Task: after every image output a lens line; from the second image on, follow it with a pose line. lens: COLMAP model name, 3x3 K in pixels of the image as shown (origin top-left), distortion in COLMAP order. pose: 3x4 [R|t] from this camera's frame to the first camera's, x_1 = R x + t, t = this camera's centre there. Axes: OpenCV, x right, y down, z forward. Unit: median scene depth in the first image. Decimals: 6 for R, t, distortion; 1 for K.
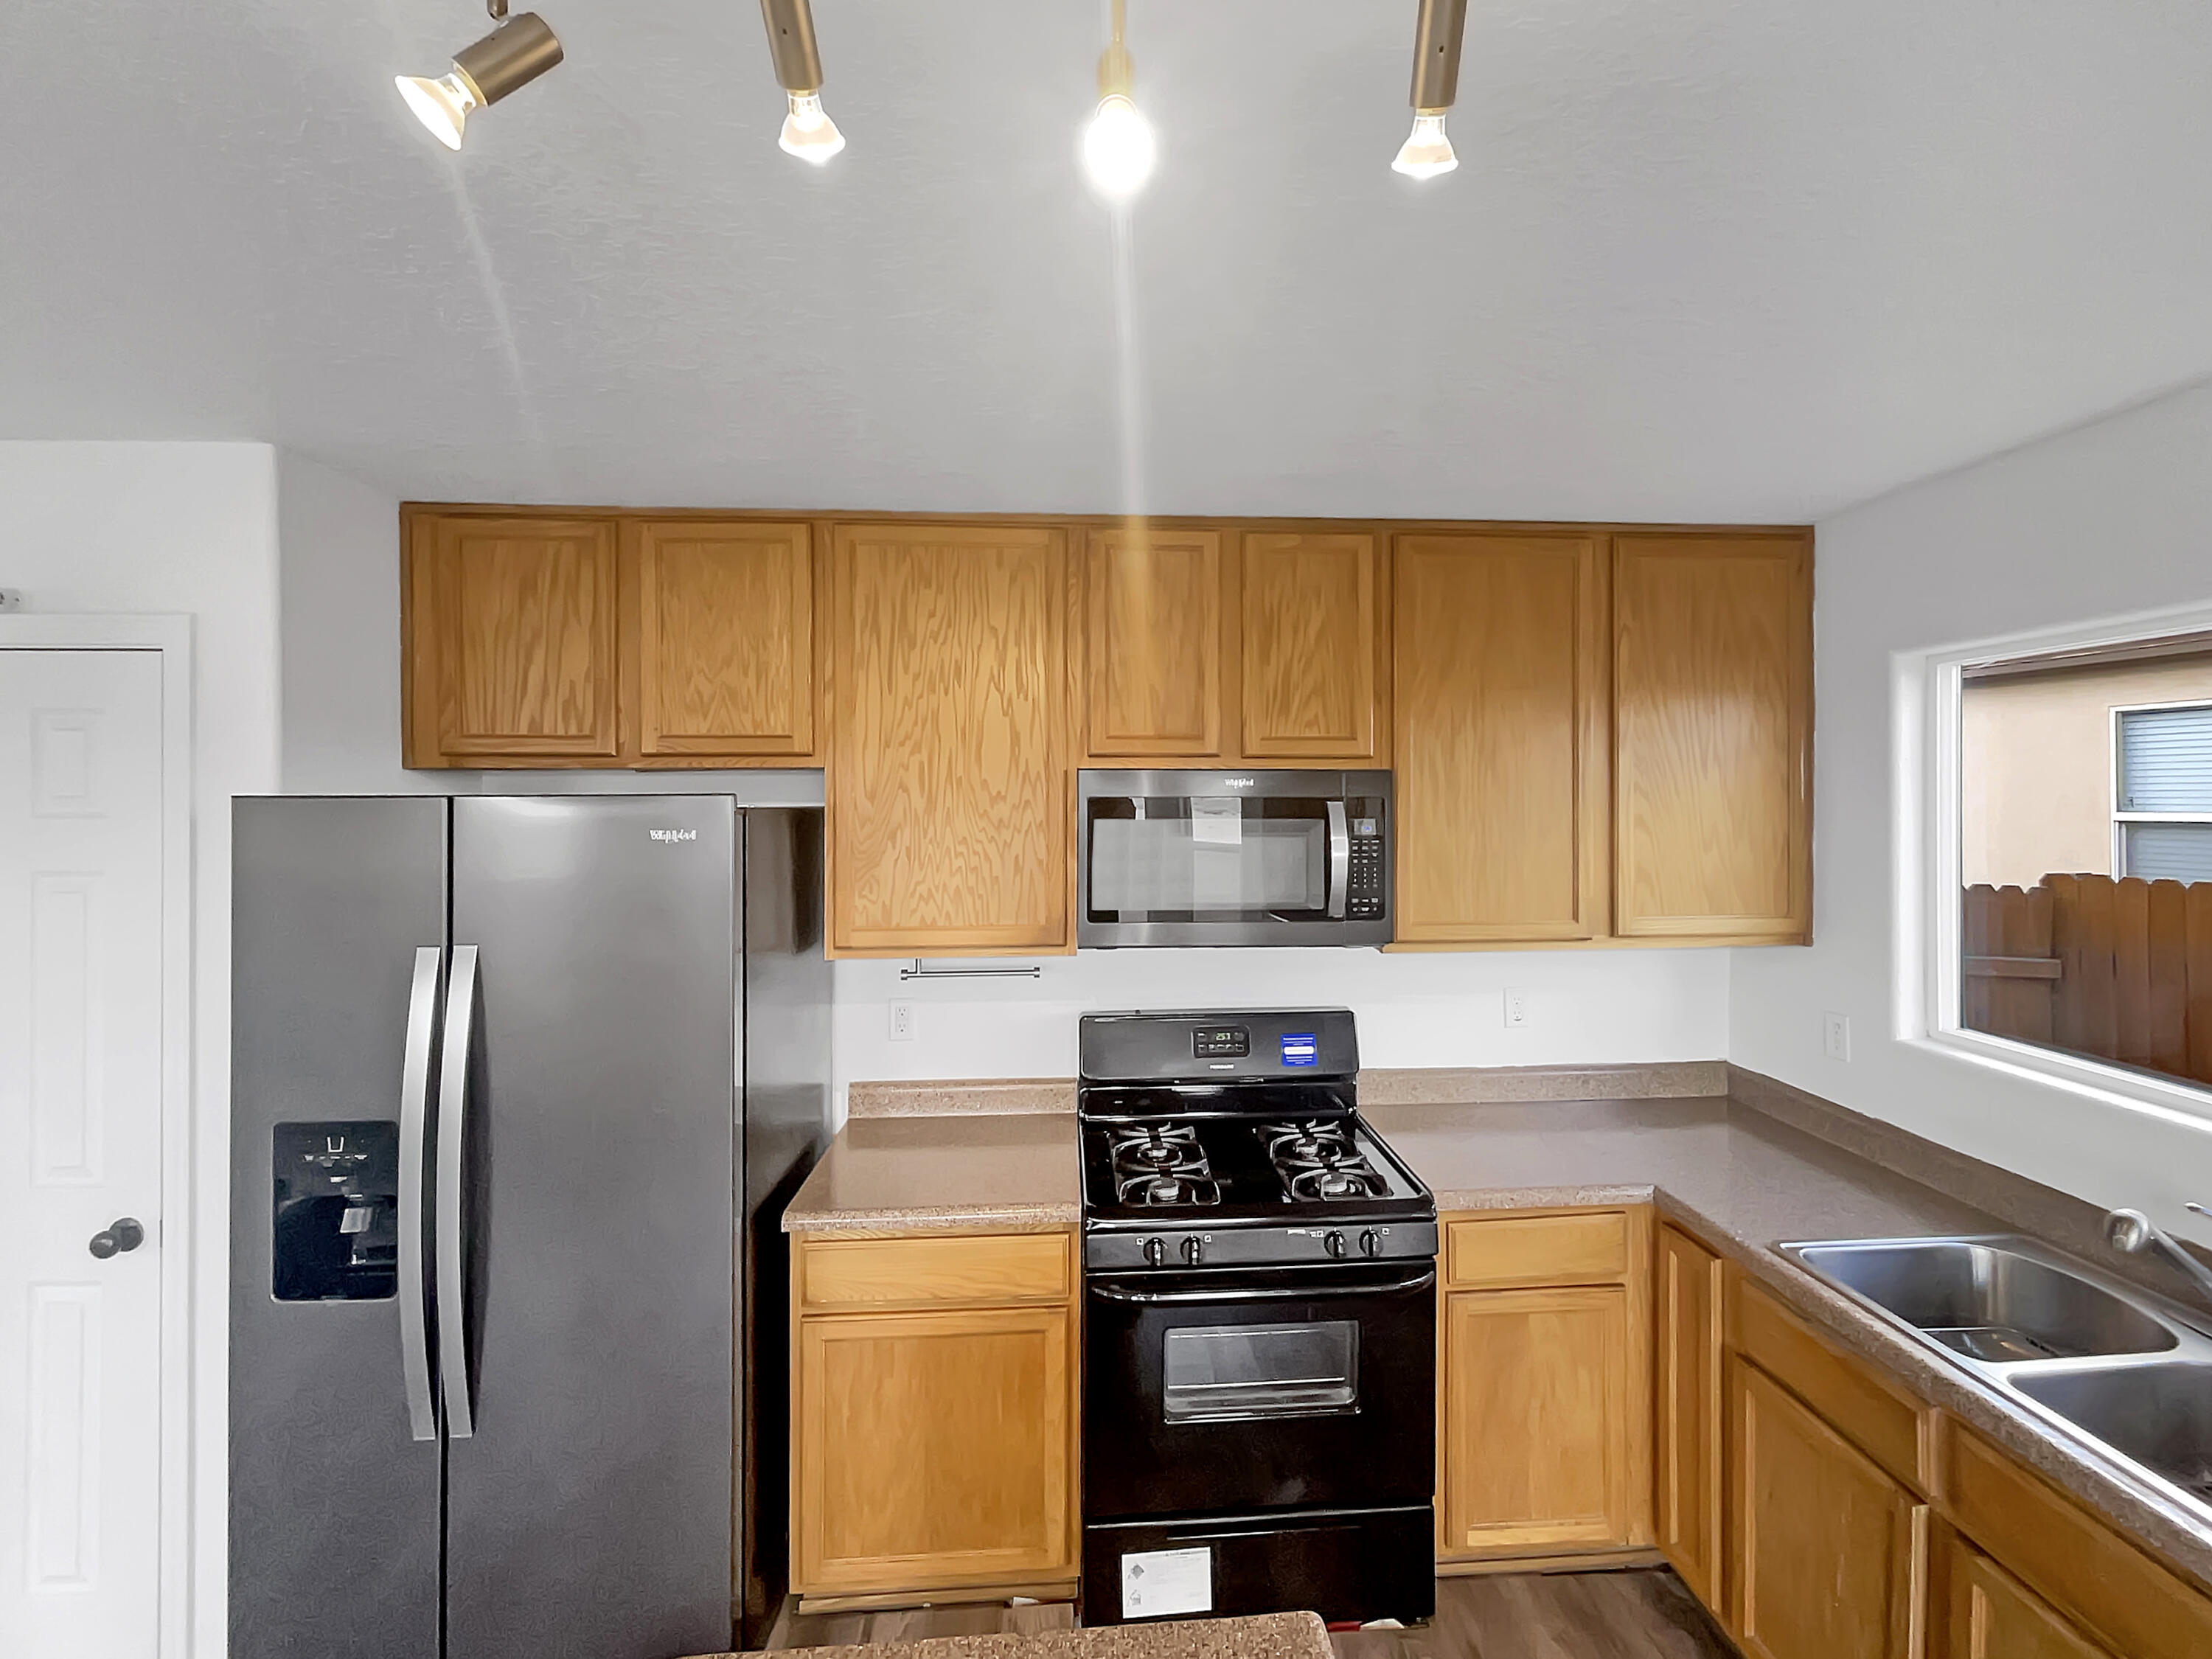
lens RADIAL K [[982.8, 0, 1167.2], [0, 982.8, 800.8], [0, 0, 1]] dist [-0.001090, -0.000616]
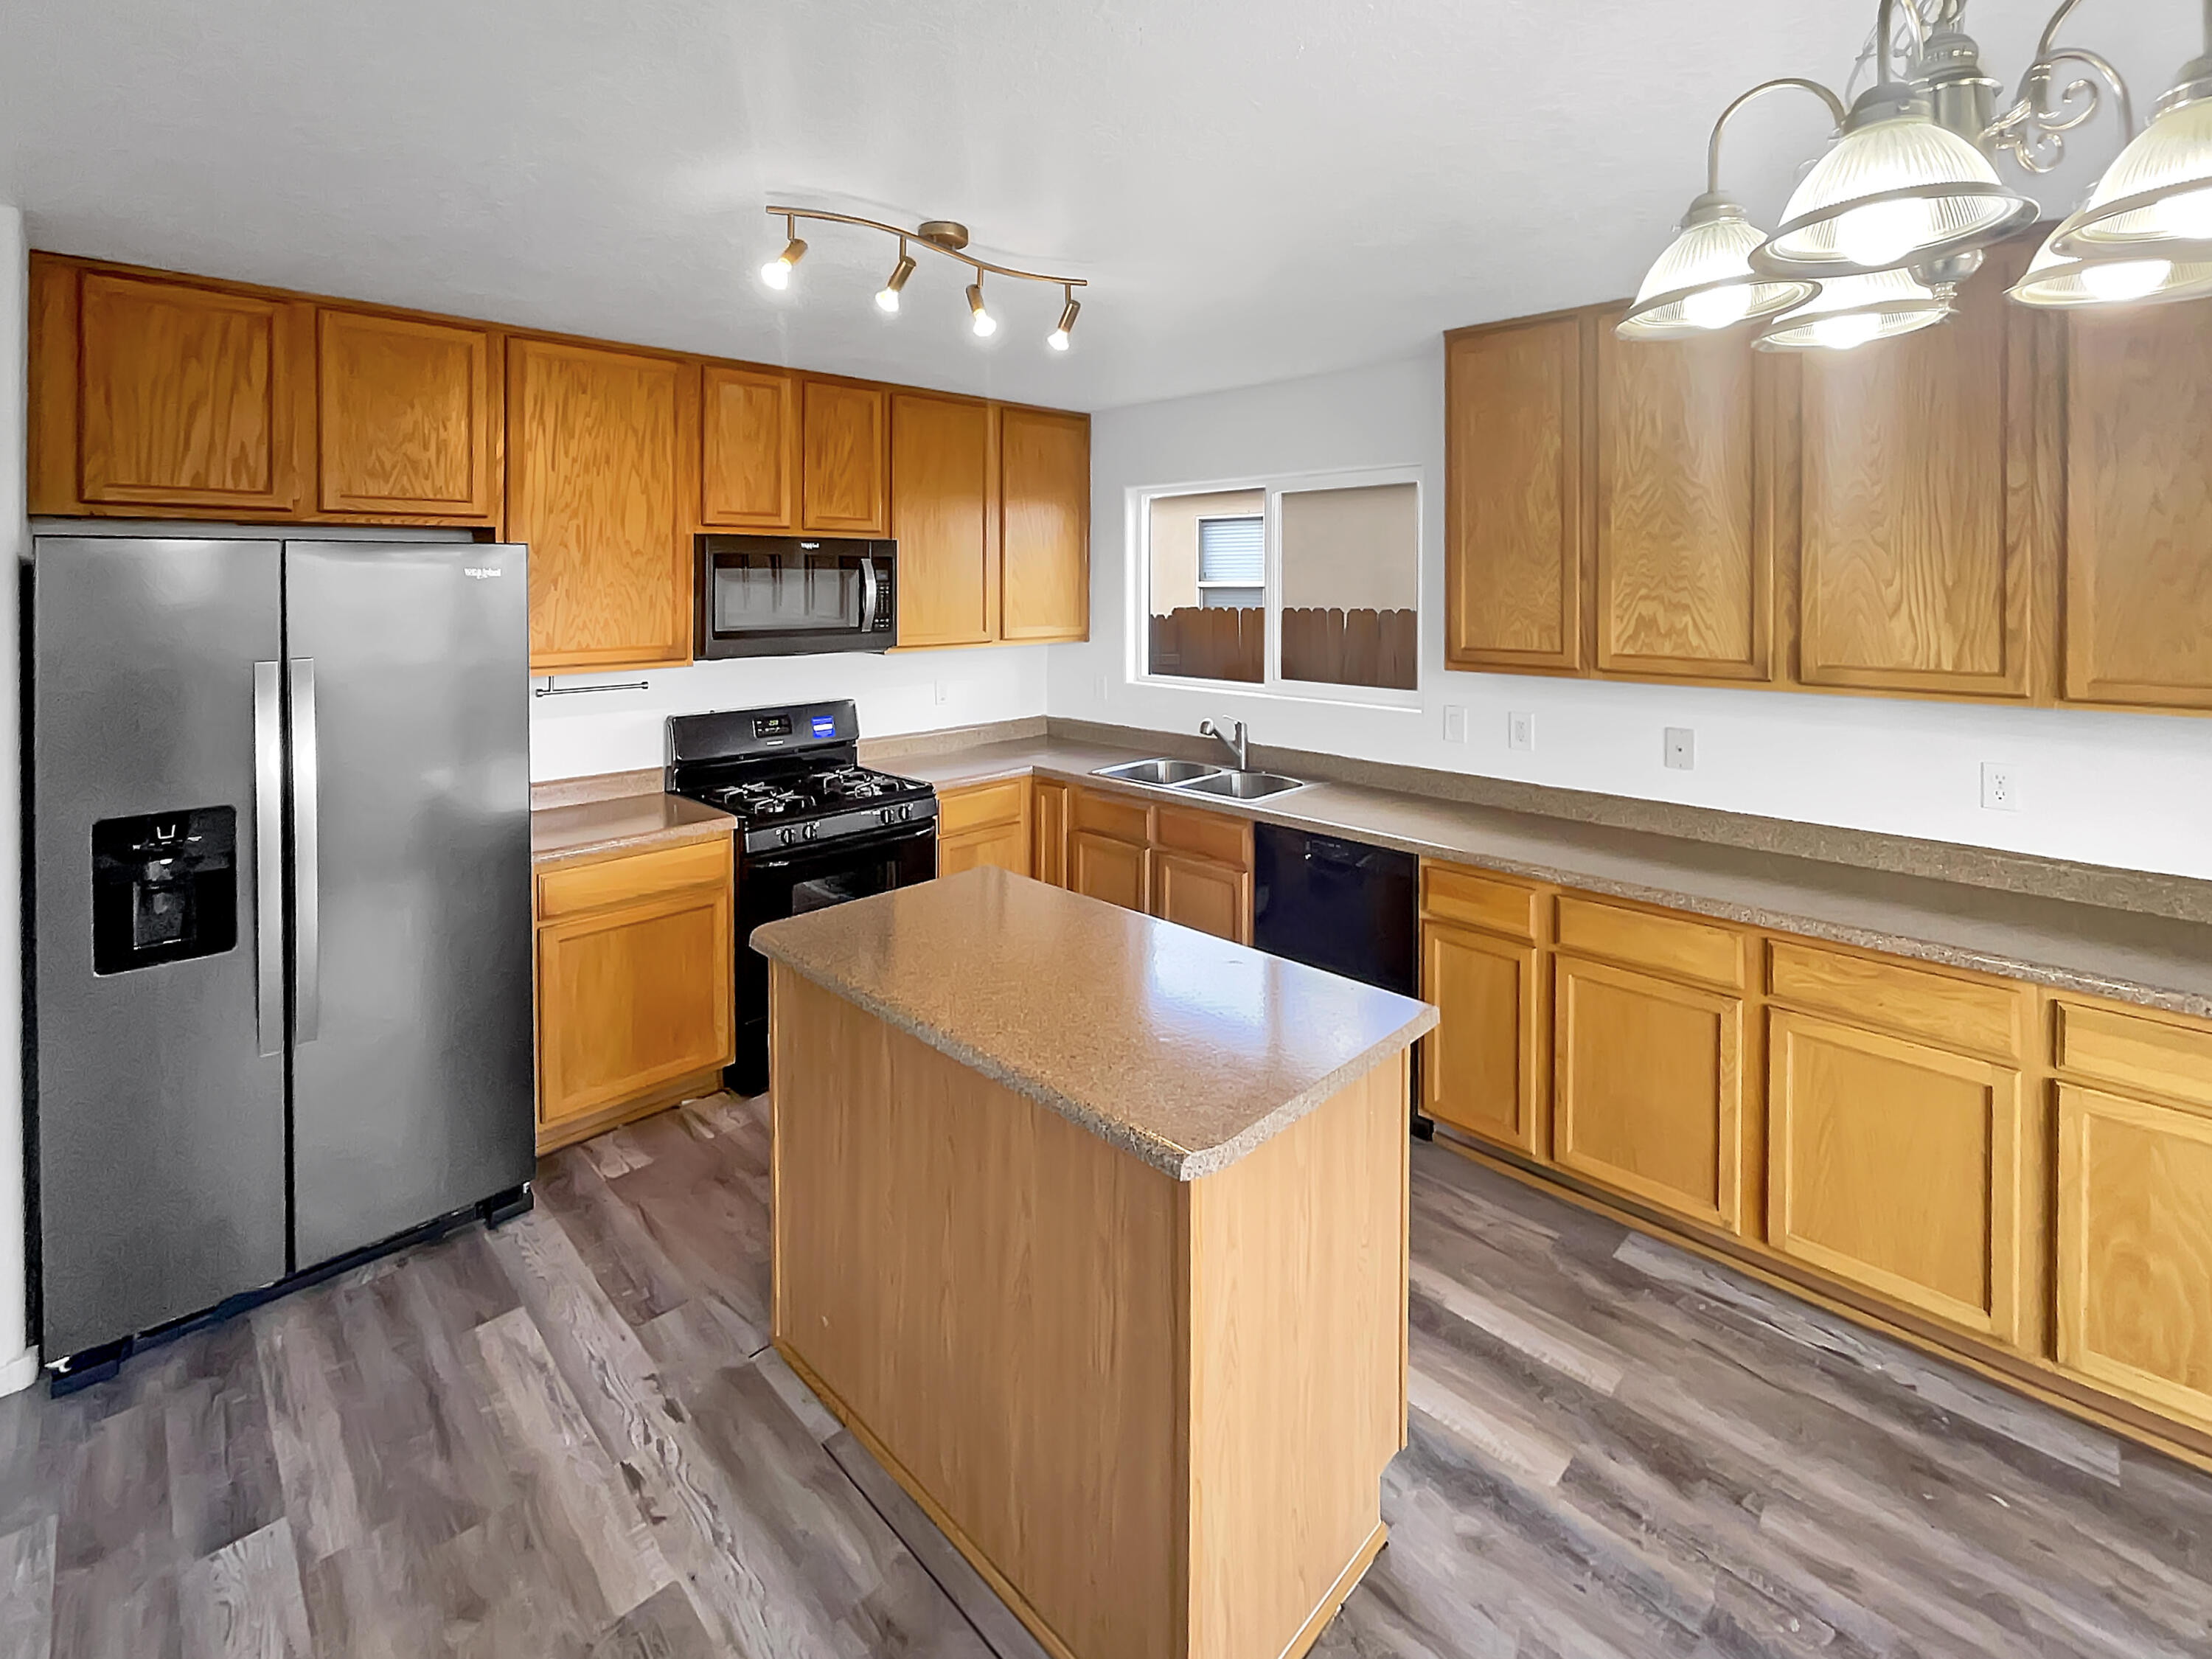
lens RADIAL K [[982.8, 0, 1167.2], [0, 982.8, 800.8], [0, 0, 1]] dist [-0.001090, -0.000616]
pose [[0.737109, -0.148709, 0.659208, -0.603258], [0.004344, 0.976510, 0.215430, 0.043988], [-0.675760, -0.155932, 0.720440, -0.595694]]
